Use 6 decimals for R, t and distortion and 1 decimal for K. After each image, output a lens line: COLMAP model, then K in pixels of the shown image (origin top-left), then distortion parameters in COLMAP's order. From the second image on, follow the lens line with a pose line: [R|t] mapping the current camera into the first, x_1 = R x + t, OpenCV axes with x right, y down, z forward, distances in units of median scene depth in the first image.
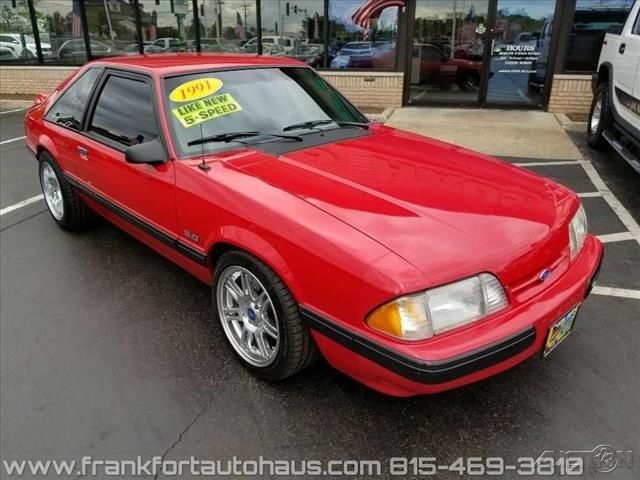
lens RADIAL K [[499.0, 0, 316.0], [0, 499.0, 252.6], [0, 0, 1]] dist [0.008872, -0.009730]
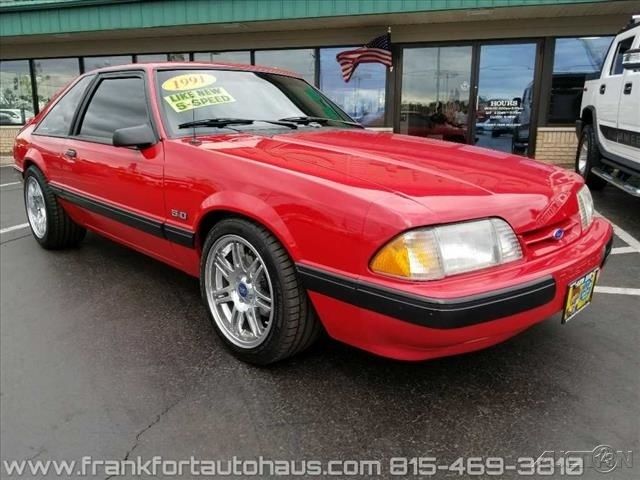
lens RADIAL K [[504.8, 0, 320.0], [0, 504.8, 240.0], [0, 0, 1]] dist [0.003456, -0.004976]
pose [[0.999698, -0.006950, 0.023565, -0.008341], [0.010559, 0.987594, -0.156676, 0.167022], [-0.022184, 0.156878, 0.987369, 0.066045]]
